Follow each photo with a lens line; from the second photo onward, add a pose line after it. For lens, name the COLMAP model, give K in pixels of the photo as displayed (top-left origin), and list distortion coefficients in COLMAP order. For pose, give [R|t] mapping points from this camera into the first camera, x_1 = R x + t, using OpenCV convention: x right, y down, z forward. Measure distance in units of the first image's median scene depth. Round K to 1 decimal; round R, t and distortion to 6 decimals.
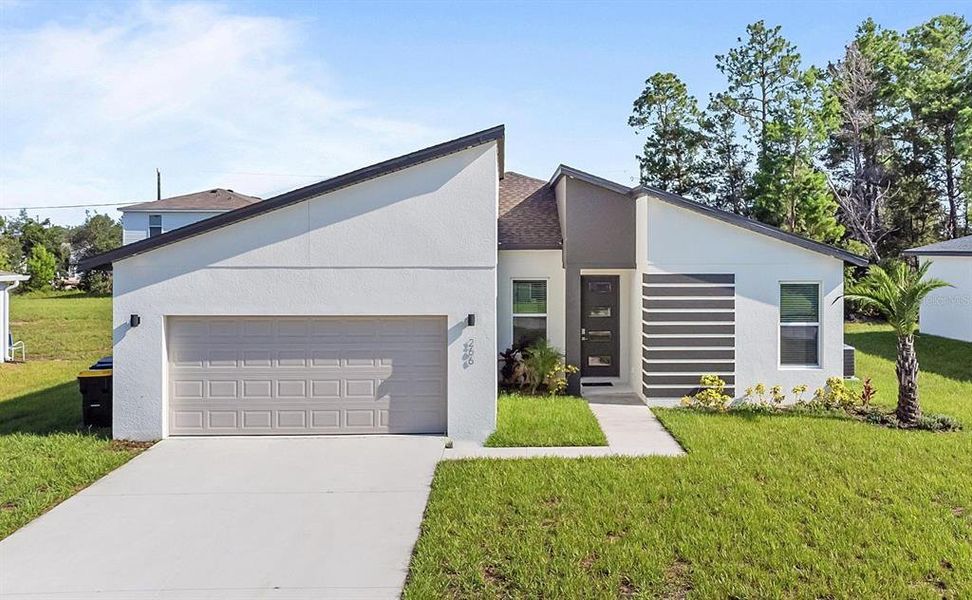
lens RADIAL K [[887.9, 0, 486.0], [0, 887.9, 300.0], [0, 0, 1]] dist [0.007291, 0.006983]
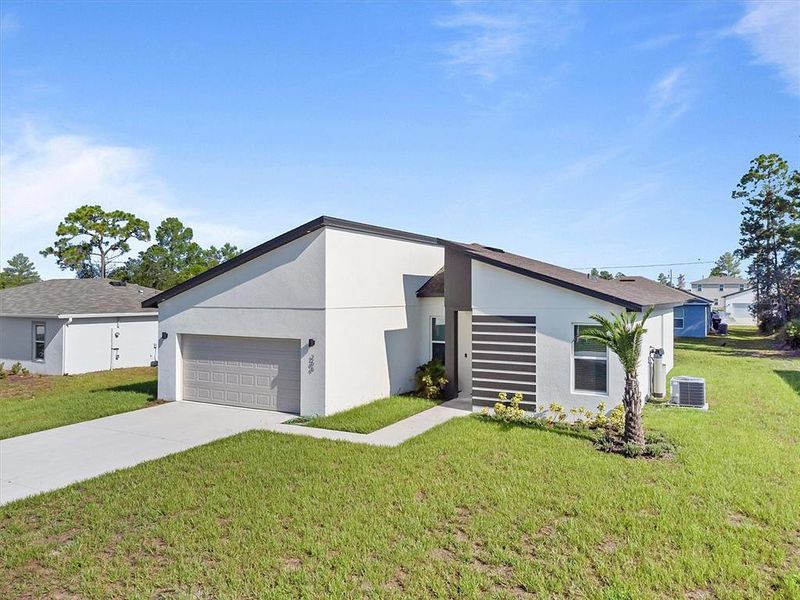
lens RADIAL K [[575.5, 0, 400.0], [0, 575.5, 300.0], [0, 0, 1]] dist [0.000719, -0.000539]
pose [[0.864132, 0.004075, -0.503249, 0.531396], [-0.027634, 0.998843, -0.039361, -0.014619], [0.502506, 0.047920, 0.863245, 0.172475]]
